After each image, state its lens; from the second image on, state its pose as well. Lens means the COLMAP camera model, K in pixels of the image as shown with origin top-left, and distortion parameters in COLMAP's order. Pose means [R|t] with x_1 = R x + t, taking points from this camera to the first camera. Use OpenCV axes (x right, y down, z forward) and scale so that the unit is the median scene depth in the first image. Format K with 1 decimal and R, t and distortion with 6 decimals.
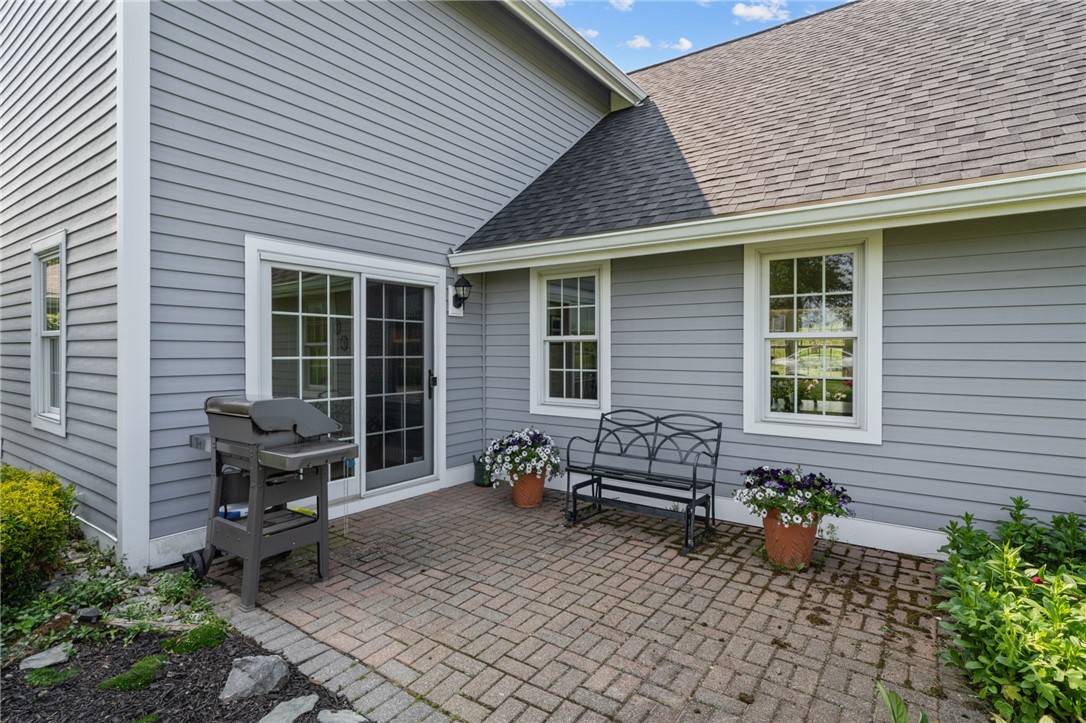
lens RADIAL K [[551.9, 0, 543.0], [0, 551.9, 353.1], [0, 0, 1]] dist [0.014793, 0.002718]
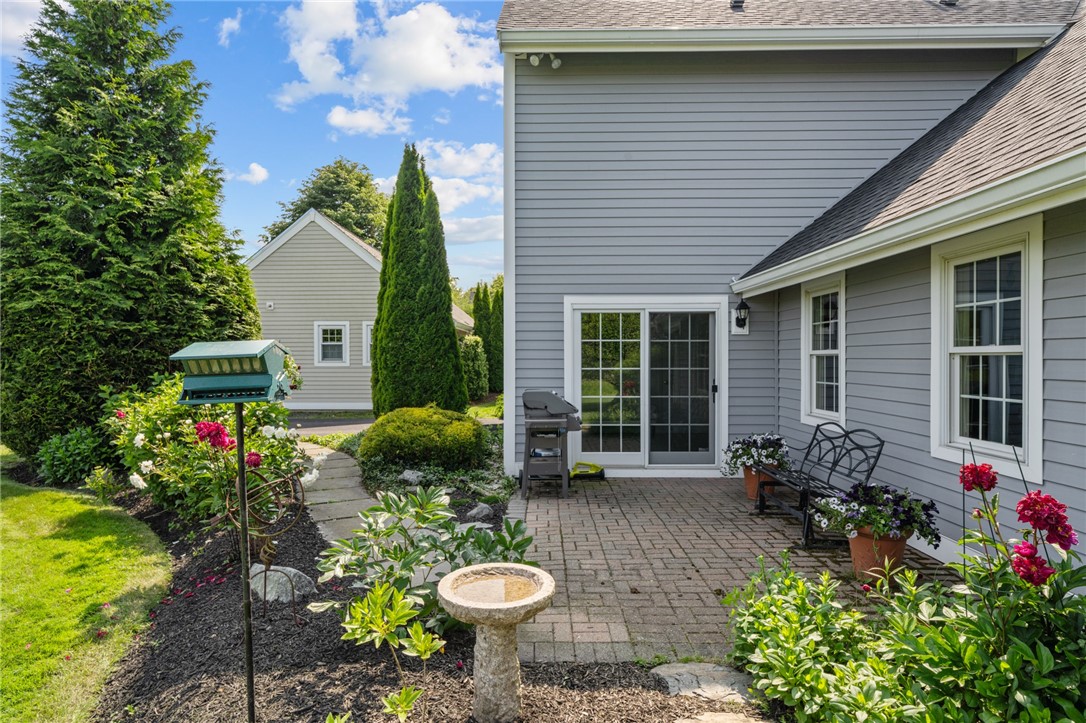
lens RADIAL K [[564.2, 0, 537.7], [0, 564.2, 372.3], [0, 0, 1]] dist [0.002684, -0.000039]
pose [[0.583448, 0.016004, -0.811993, 0.638365], [-0.002452, 0.999836, 0.017944, -0.007977], [0.812147, -0.008478, 0.583392, -0.058078]]
